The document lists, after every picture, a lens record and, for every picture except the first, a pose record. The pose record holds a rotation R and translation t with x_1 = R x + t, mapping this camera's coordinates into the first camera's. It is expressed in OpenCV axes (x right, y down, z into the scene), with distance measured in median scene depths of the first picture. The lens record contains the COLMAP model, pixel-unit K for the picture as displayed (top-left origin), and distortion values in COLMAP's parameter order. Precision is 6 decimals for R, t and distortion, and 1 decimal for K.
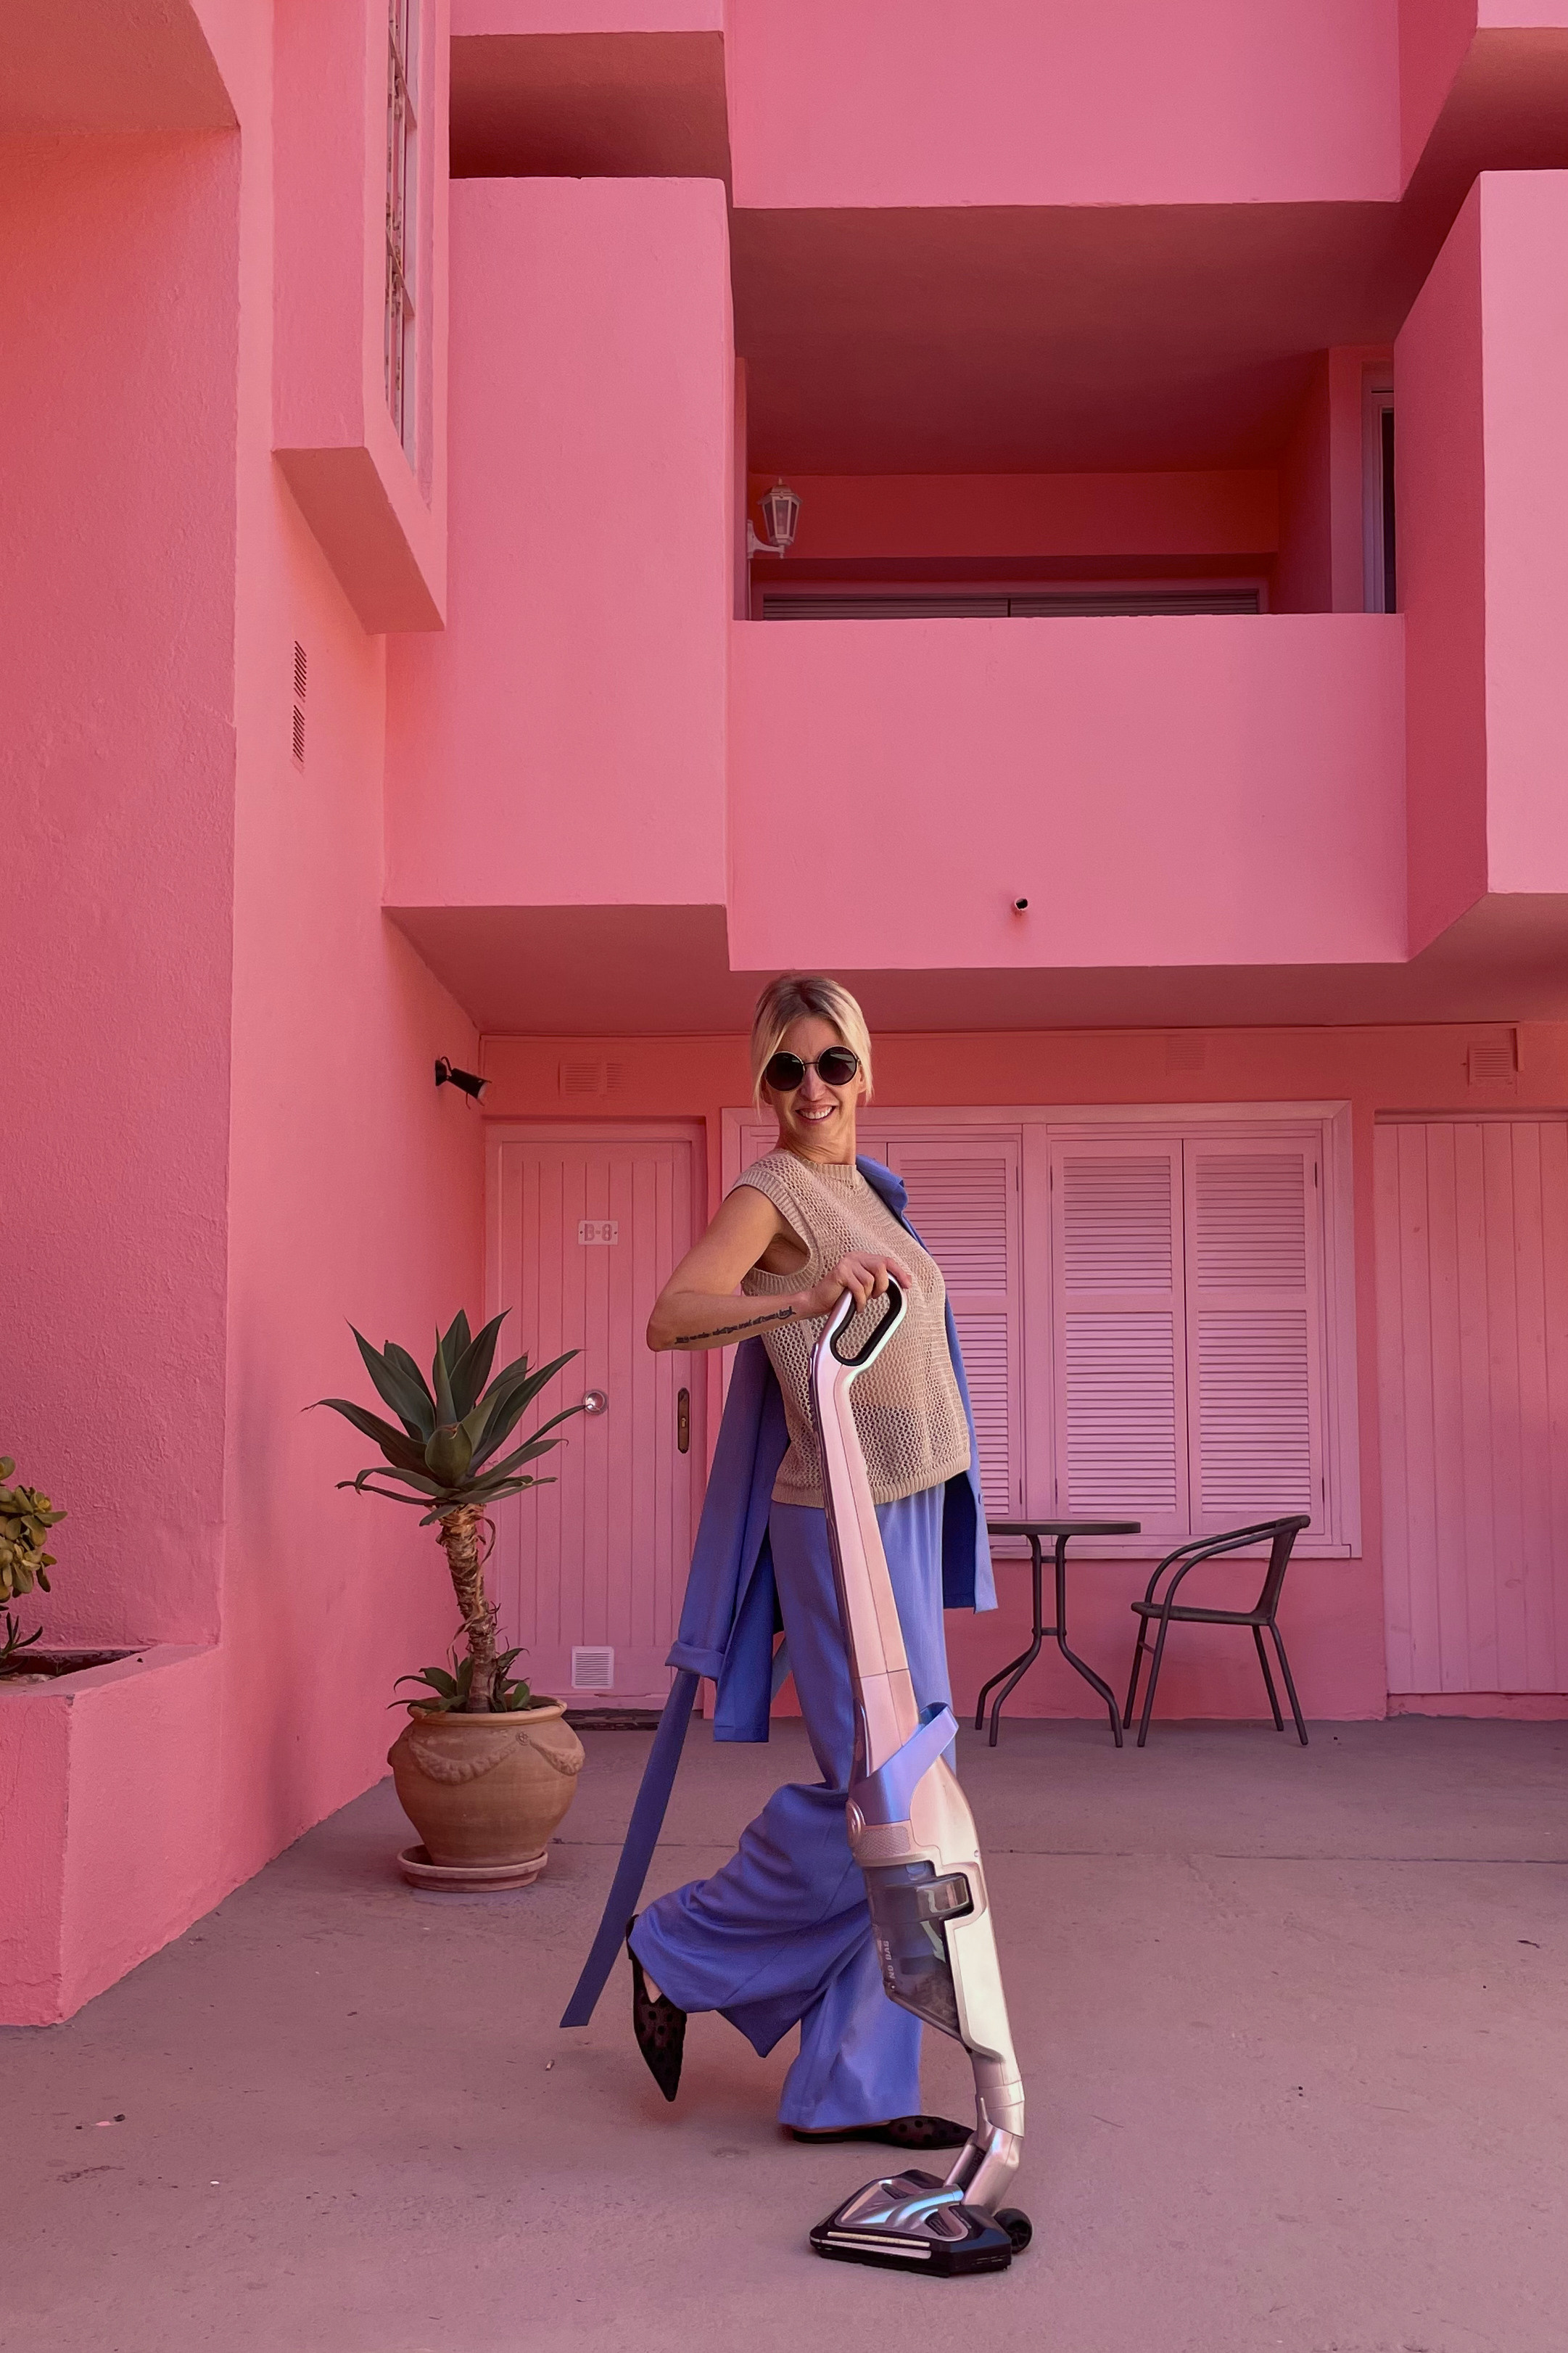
lens RADIAL K [[2938.1, 0, 783.4], [0, 2938.1, 1277.0], [0, 0, 1]] dist [0.132990, -0.337170]
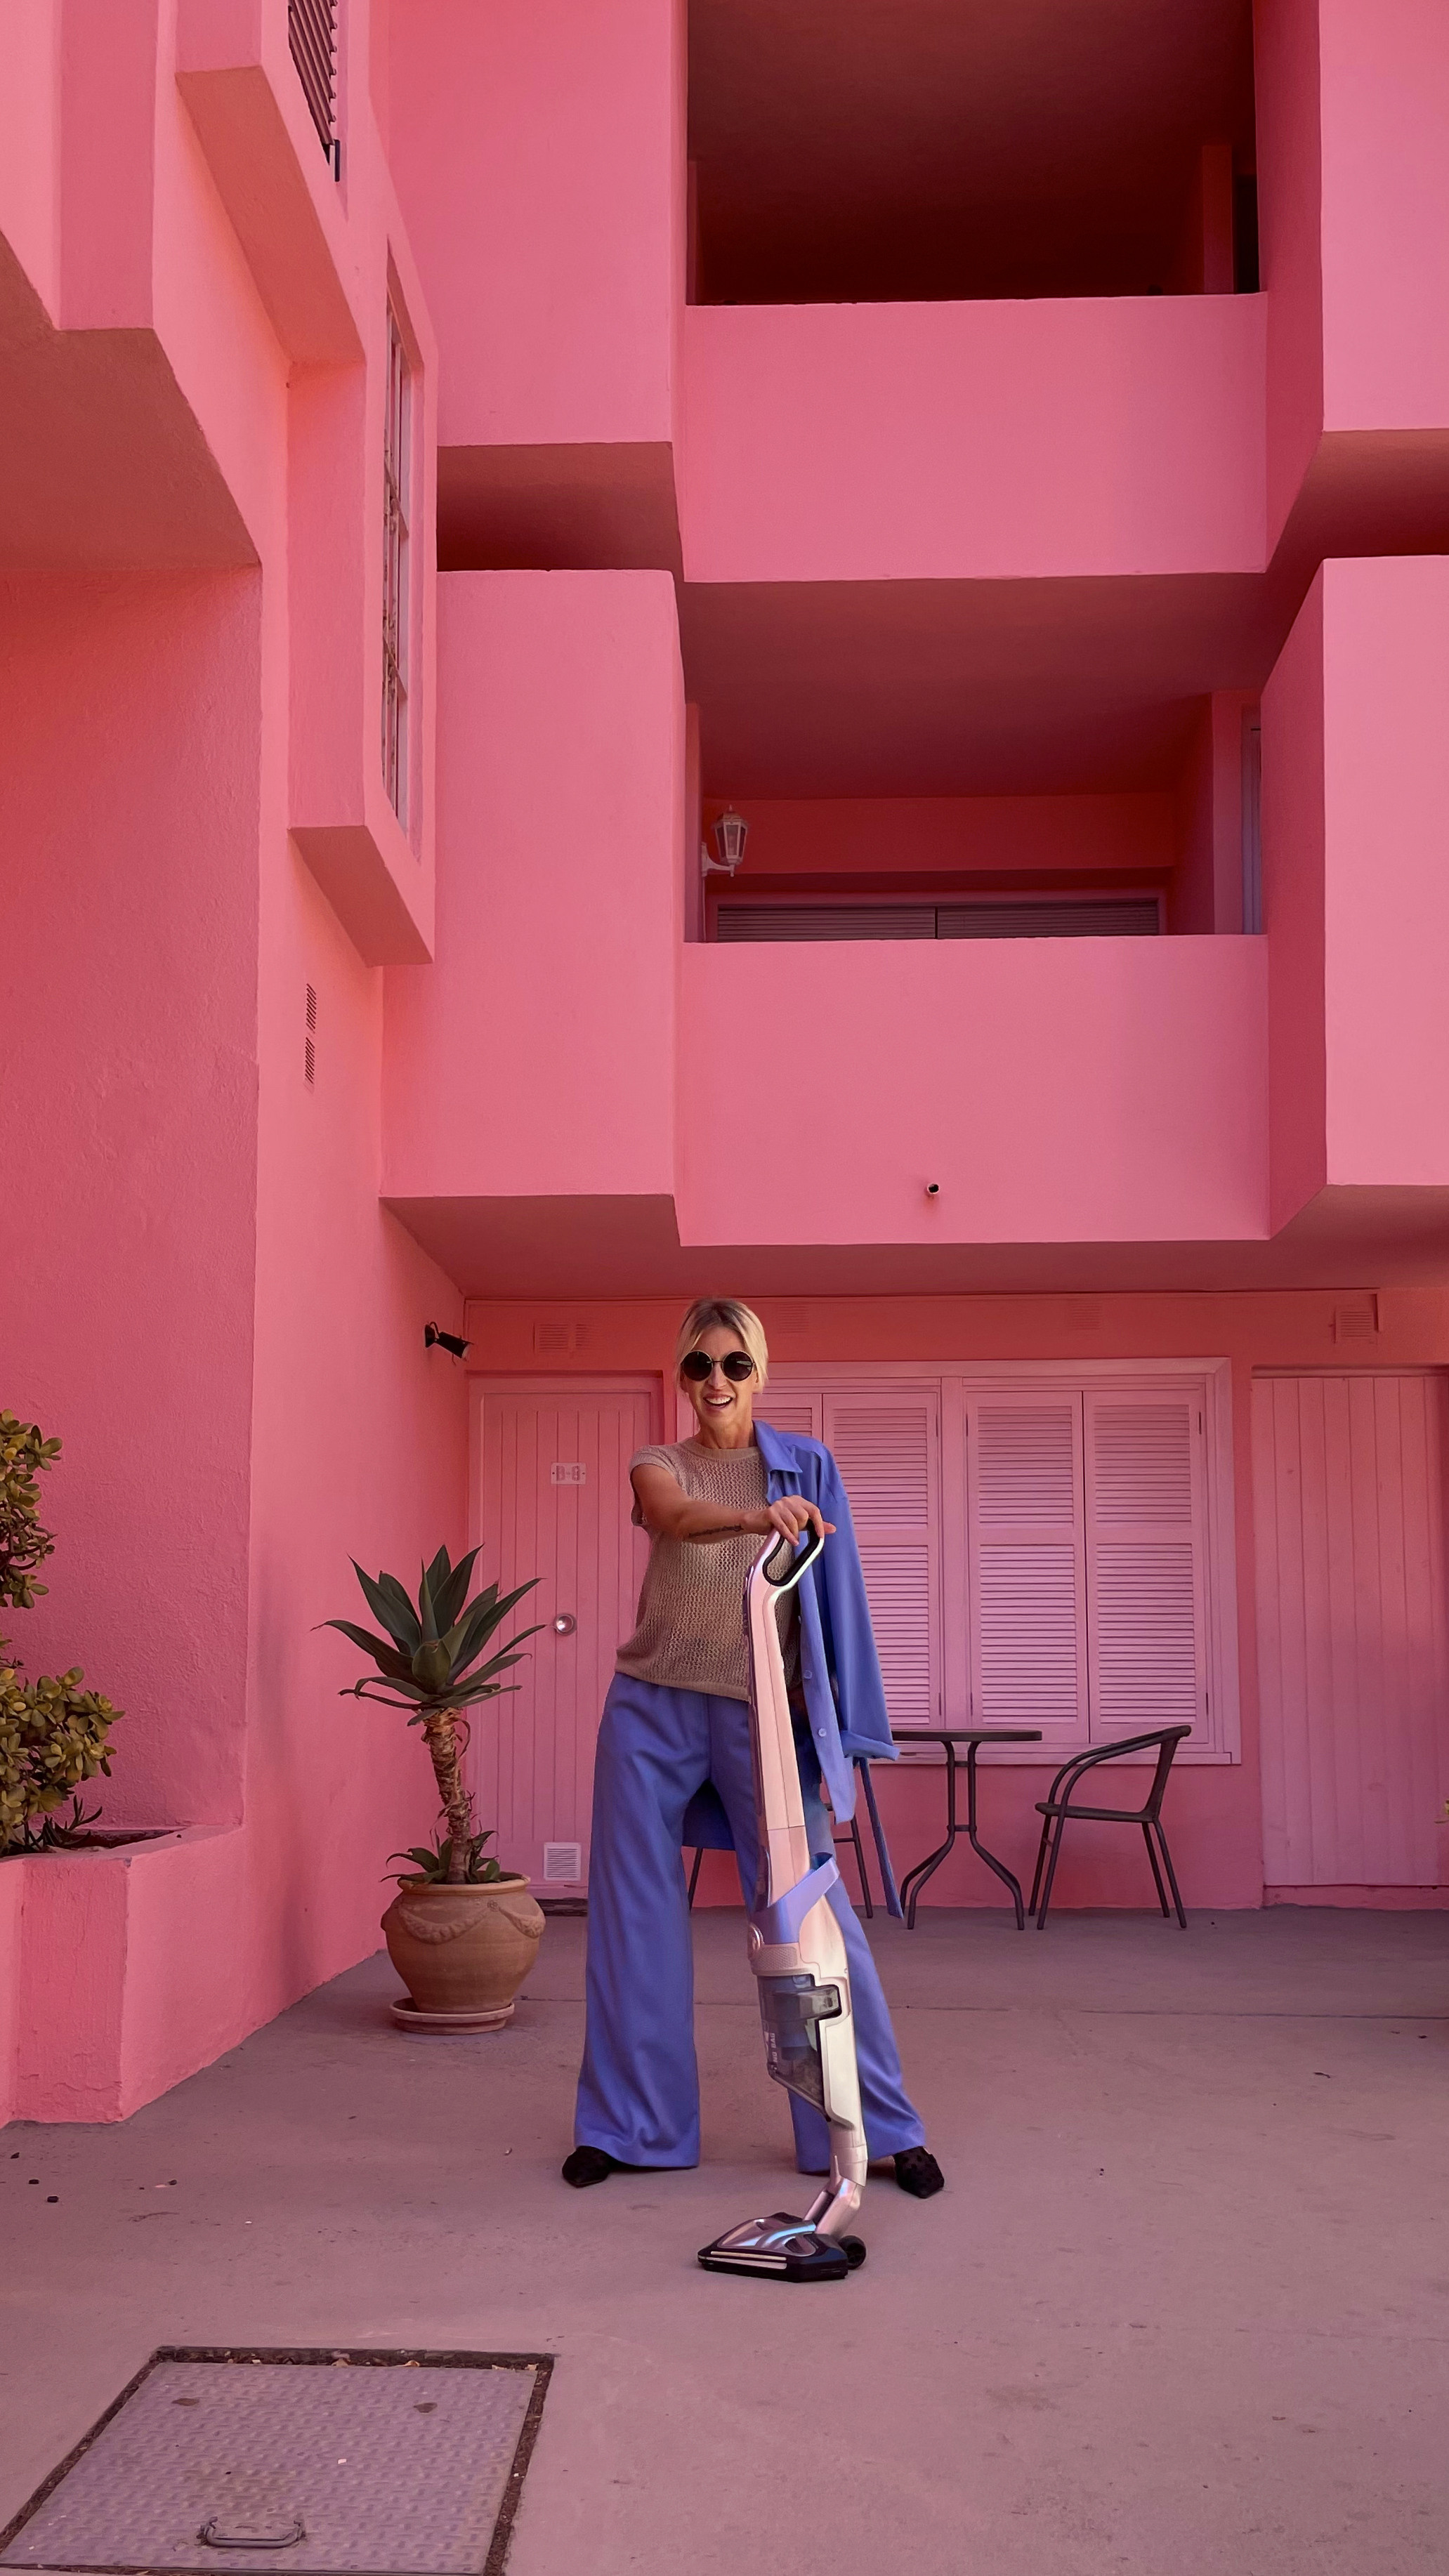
lens RADIAL K [[4563.3, 0, 724.5], [0, 4563.3, 1288.0], [0, 0, 1]] dist [0.486440, -4.275331]
pose [[0.998093, -0.004411, -0.061576, 0.108857], [0.002158, 0.999327, -0.036609, -0.022770], [0.061696, 0.036406, 0.997431, -0.776070]]
